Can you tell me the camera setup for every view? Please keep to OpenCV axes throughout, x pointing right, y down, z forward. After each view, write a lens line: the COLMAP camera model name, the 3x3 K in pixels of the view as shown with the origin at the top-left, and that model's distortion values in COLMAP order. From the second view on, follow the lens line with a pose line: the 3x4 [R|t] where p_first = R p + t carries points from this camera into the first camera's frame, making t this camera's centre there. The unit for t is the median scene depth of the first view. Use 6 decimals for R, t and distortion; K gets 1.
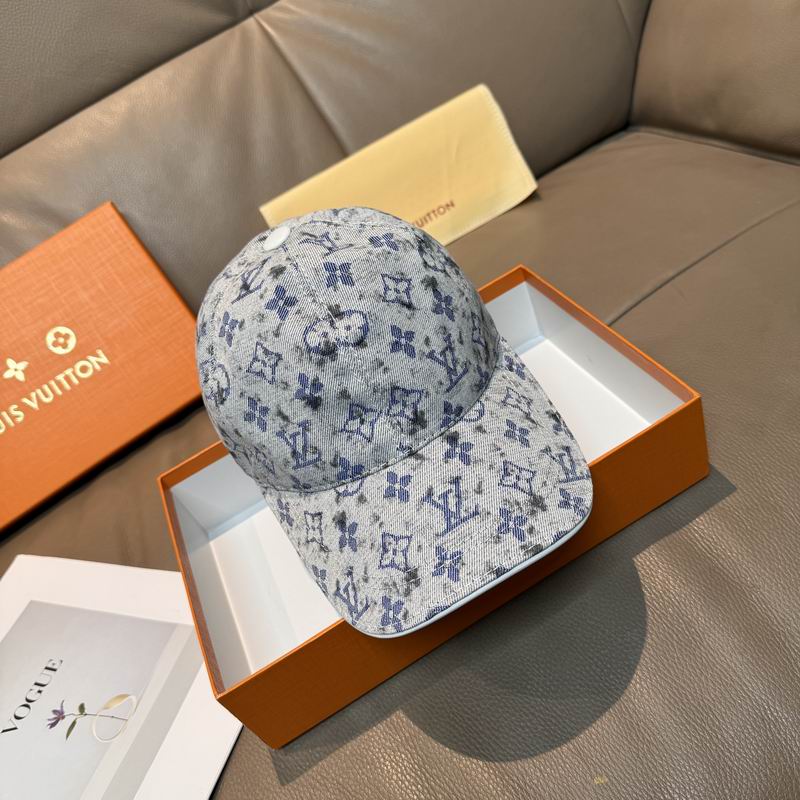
lens RADIAL K [[791.1, 0, 401.0], [0, 791.1, 396.8], [0, 0, 1]] dist [-0.048766, 0.000000]
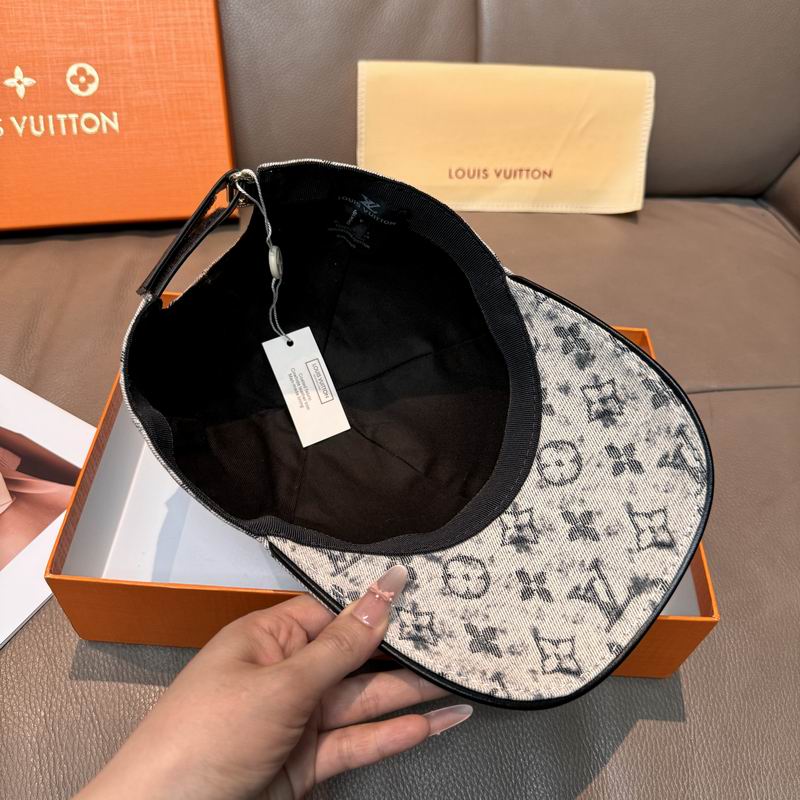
lens RADIAL K [[791.1, 0, 398.3], [0, 791.1, 402.6], [0, 0, 1]] dist [-0.048766, 0.000000]
pose [[0.856511, 0.510799, 0.073977, -0.017270], [-0.516116, 0.846653, 0.129630, -0.061825], [0.003582, -0.149211, 0.988799, 0.101969]]
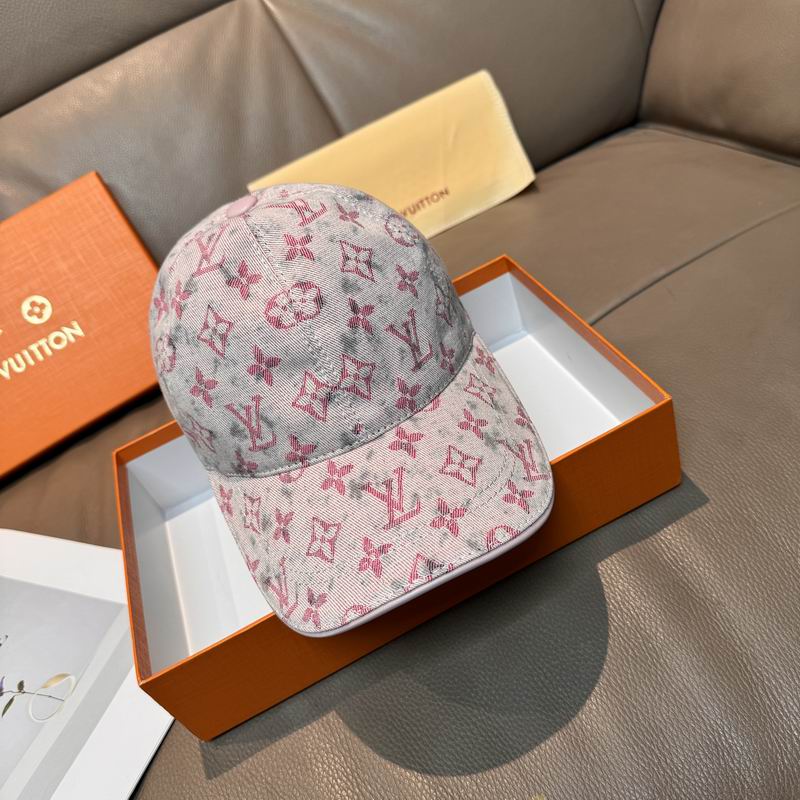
lens RADIAL K [[791.1, 0, 396.1], [0, 791.1, 393.8], [0, 0, 1]] dist [-0.048766, 0.000000]
pose [[0.998215, 0.055178, -0.022870, 0.044005], [-0.055169, 0.998476, 0.001050, 0.007132], [0.022893, 0.000213, 0.999738, 0.031380]]
